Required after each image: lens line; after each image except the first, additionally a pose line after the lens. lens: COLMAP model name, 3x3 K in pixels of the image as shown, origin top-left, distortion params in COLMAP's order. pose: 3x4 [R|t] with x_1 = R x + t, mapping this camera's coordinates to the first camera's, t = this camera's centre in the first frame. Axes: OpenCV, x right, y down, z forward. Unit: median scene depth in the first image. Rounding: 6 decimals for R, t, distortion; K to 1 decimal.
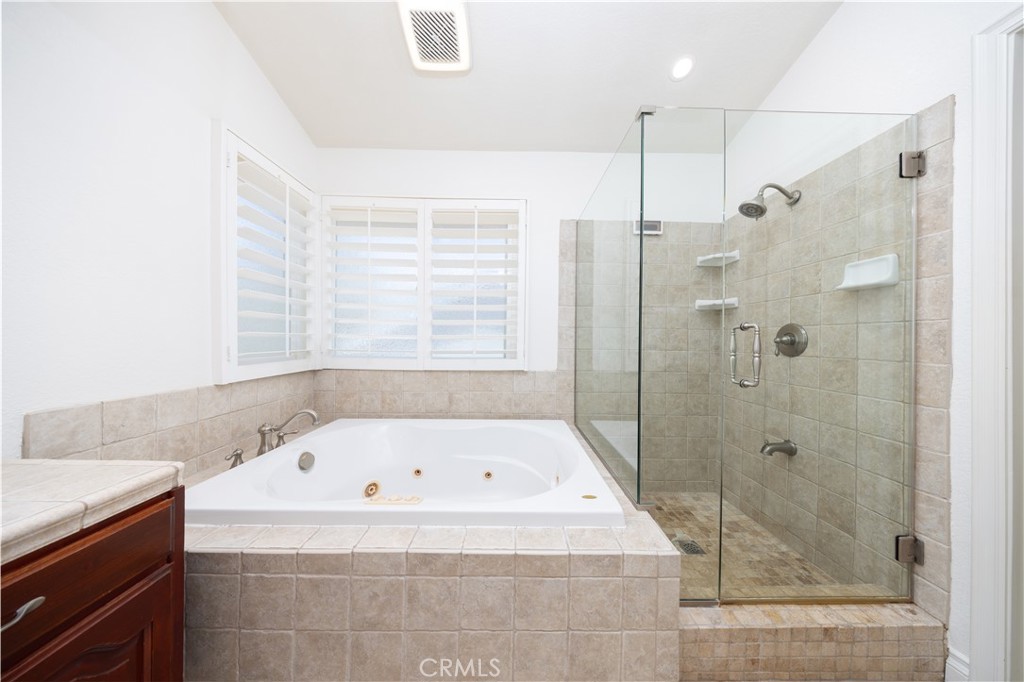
lens RADIAL K [[294.7, 0, 515.0], [0, 294.7, 340.0], [0, 0, 1]] dist [-0.000002, 0.000046]
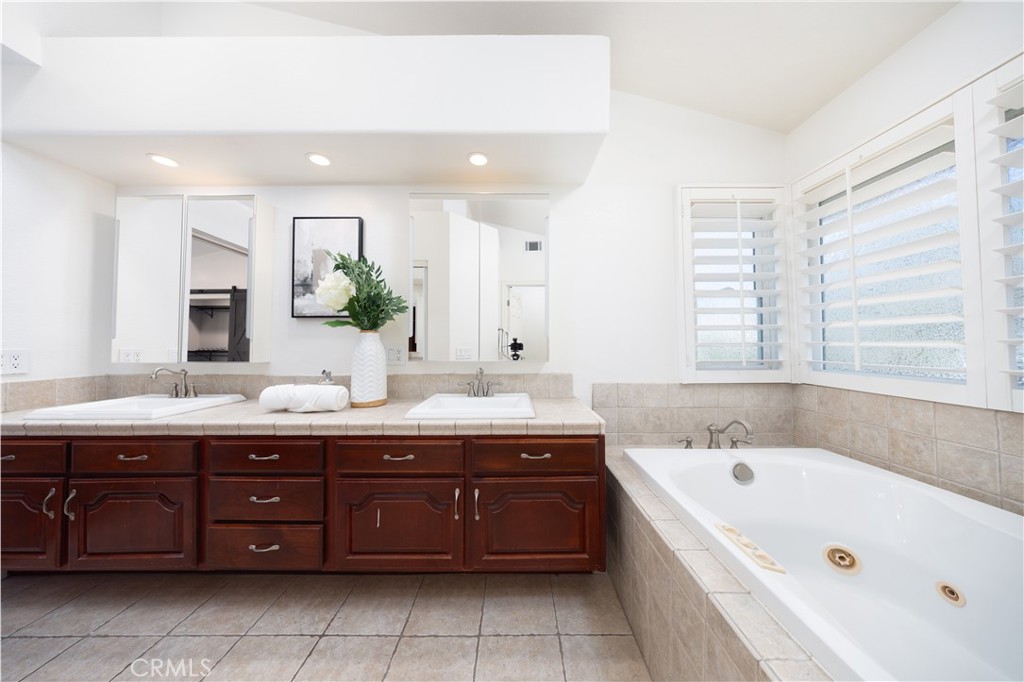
lens RADIAL K [[294.7, 0, 515.0], [0, 294.7, 340.0], [0, 0, 1]] dist [-0.000002, 0.000046]
pose [[-0.005459, -0.032208, -0.999466, 0.291778], [-0.001900, 0.999480, -0.032198, 0.001987], [0.999983, 0.001724, -0.005517, 0.246456]]
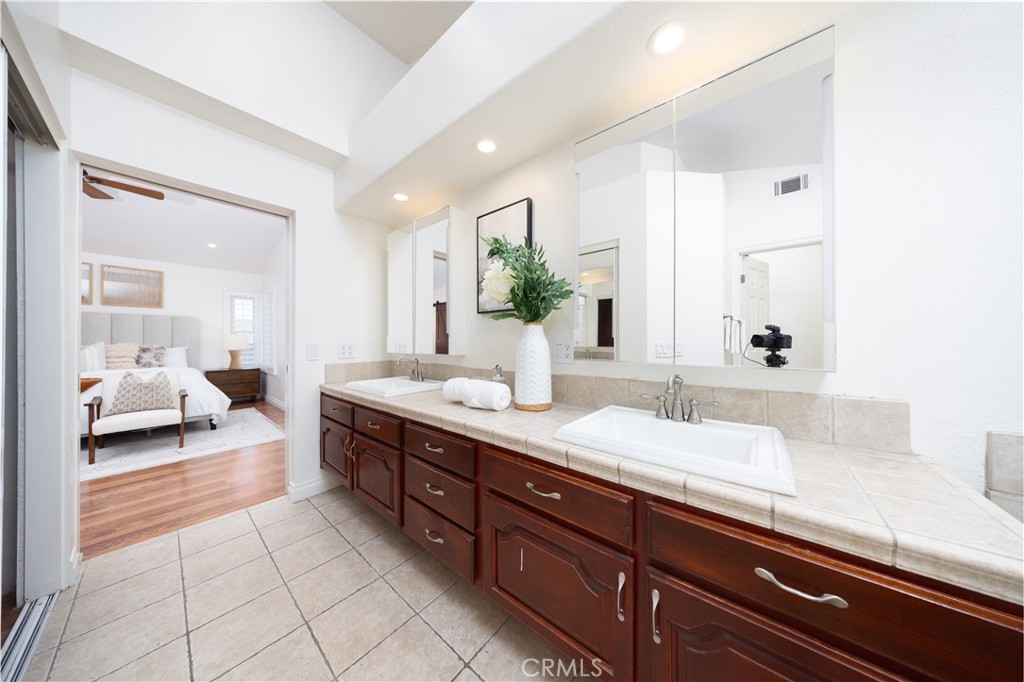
lens RADIAL K [[294.7, 0, 515.0], [0, 294.7, 340.0], [0, 0, 1]] dist [-0.000002, 0.000046]
pose [[-0.639931, -0.011416, -0.768347, -0.030535], [-0.007923, 0.999935, -0.008258, -0.003107], [0.768391, 0.000803, -0.639980, 0.264245]]
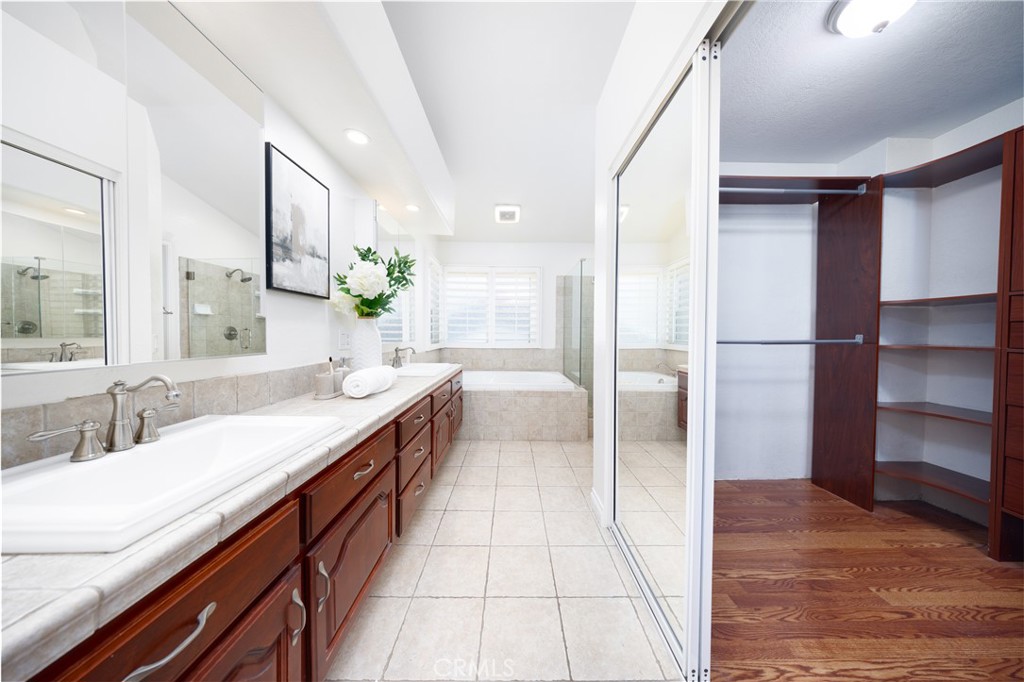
lens RADIAL K [[294.7, 0, 515.0], [0, 294.7, 340.0], [0, 0, 1]] dist [-0.000002, 0.000046]
pose [[0.999993, -0.003529, -0.001213, -0.196162], [0.003549, 0.999859, 0.016402, 0.011877], [0.001155, -0.016407, 0.999865, -1.538042]]
